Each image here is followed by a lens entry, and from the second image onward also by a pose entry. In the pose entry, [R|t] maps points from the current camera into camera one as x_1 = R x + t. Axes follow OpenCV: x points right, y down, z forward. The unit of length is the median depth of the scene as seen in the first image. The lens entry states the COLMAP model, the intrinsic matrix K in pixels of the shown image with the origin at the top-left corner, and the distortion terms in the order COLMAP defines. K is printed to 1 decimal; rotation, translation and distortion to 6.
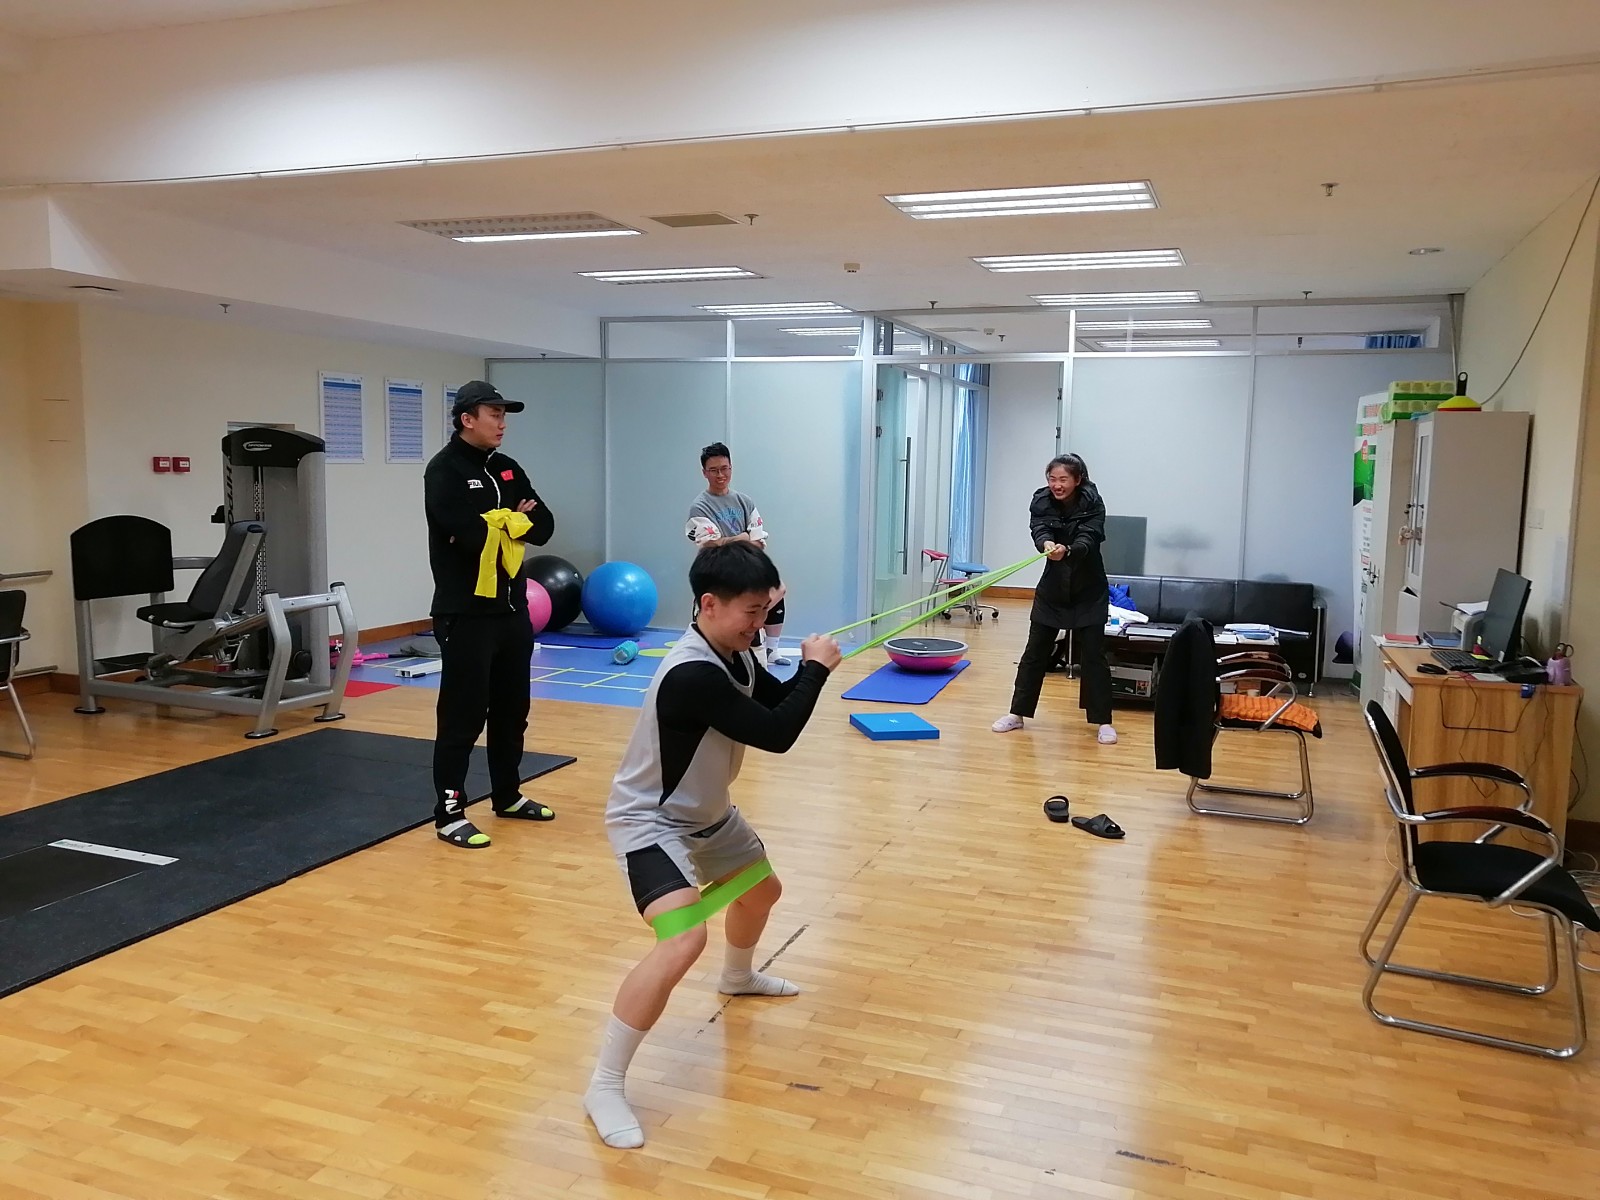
lens RADIAL K [[1260.6, 0, 726.2], [0, 1260.6, 512.7], [0, 0, 1]] dist [0.014338, 0.027709]
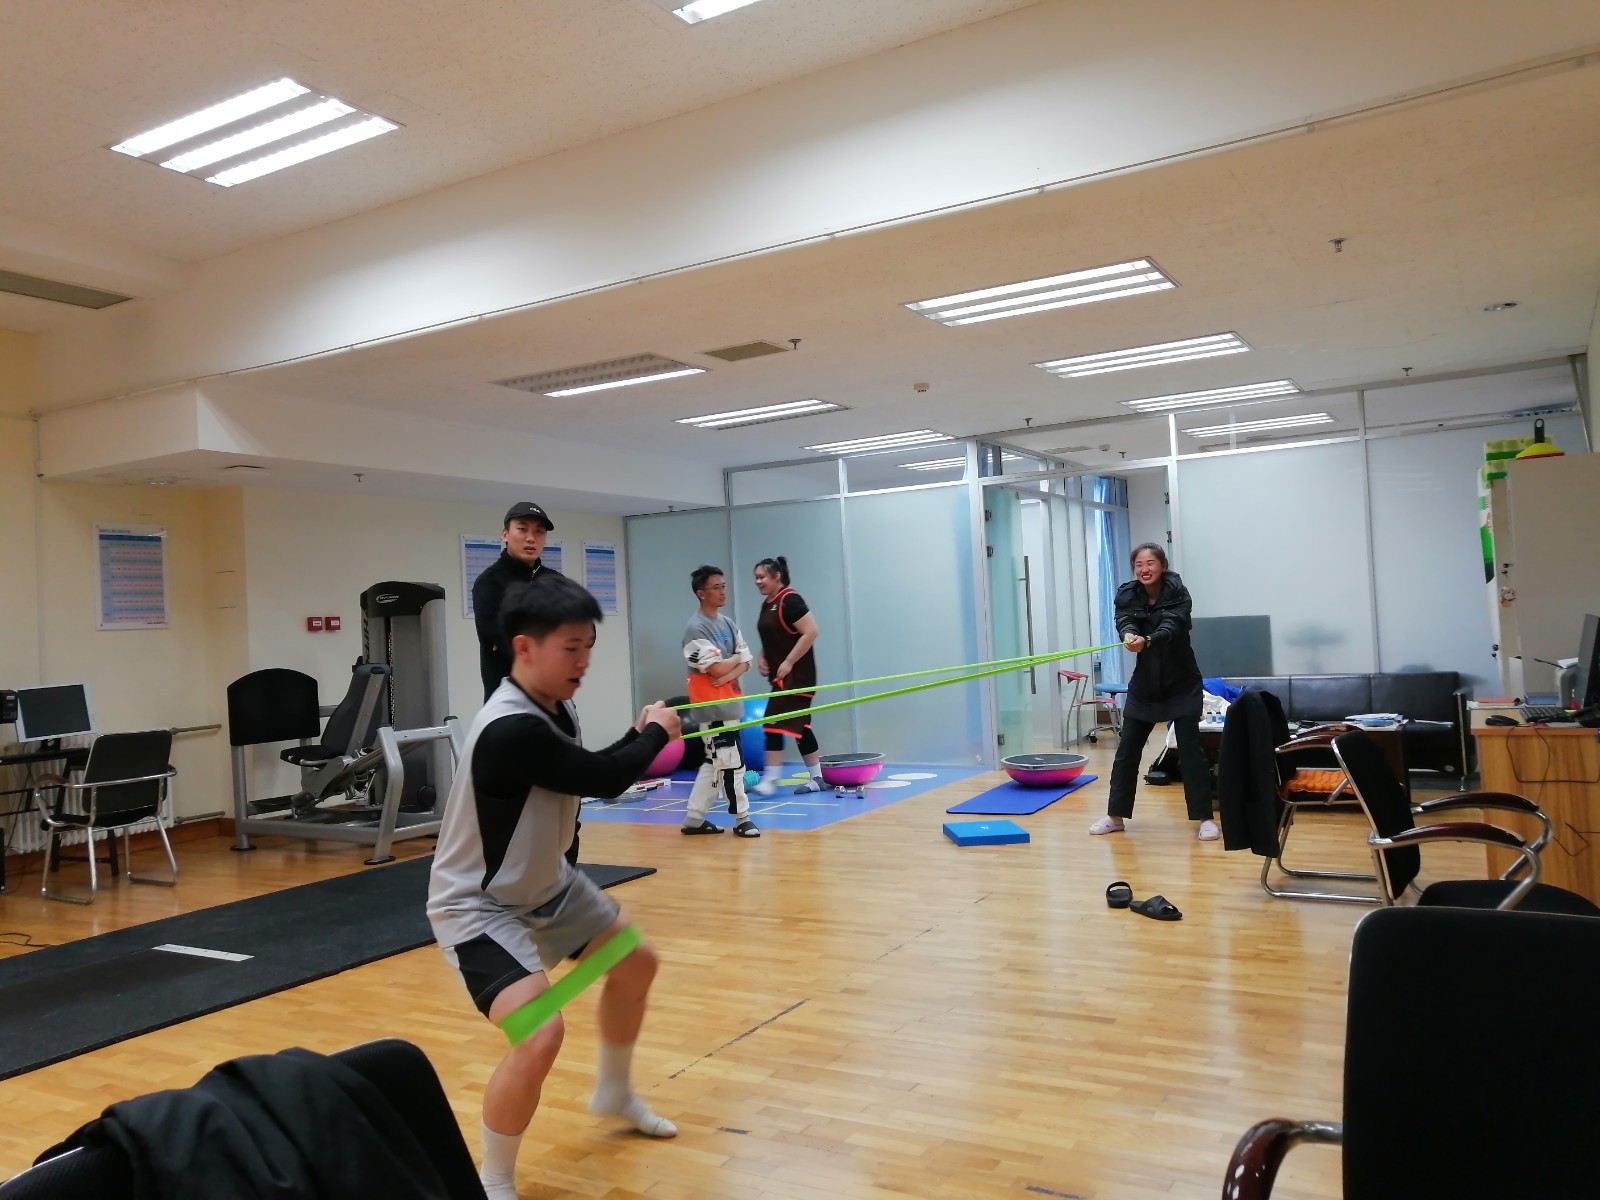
lens RADIAL K [[1260.6, 0, 800.6], [0, 1260.6, 544.2], [0, 0, 1]] dist [0.014338, 0.027709]
pose [[0.981897, -0.080353, -0.171529, 0.189197], [0.055797, 0.988082, -0.143461, 0.085184], [0.181013, 0.131293, 0.974678, -0.011773]]
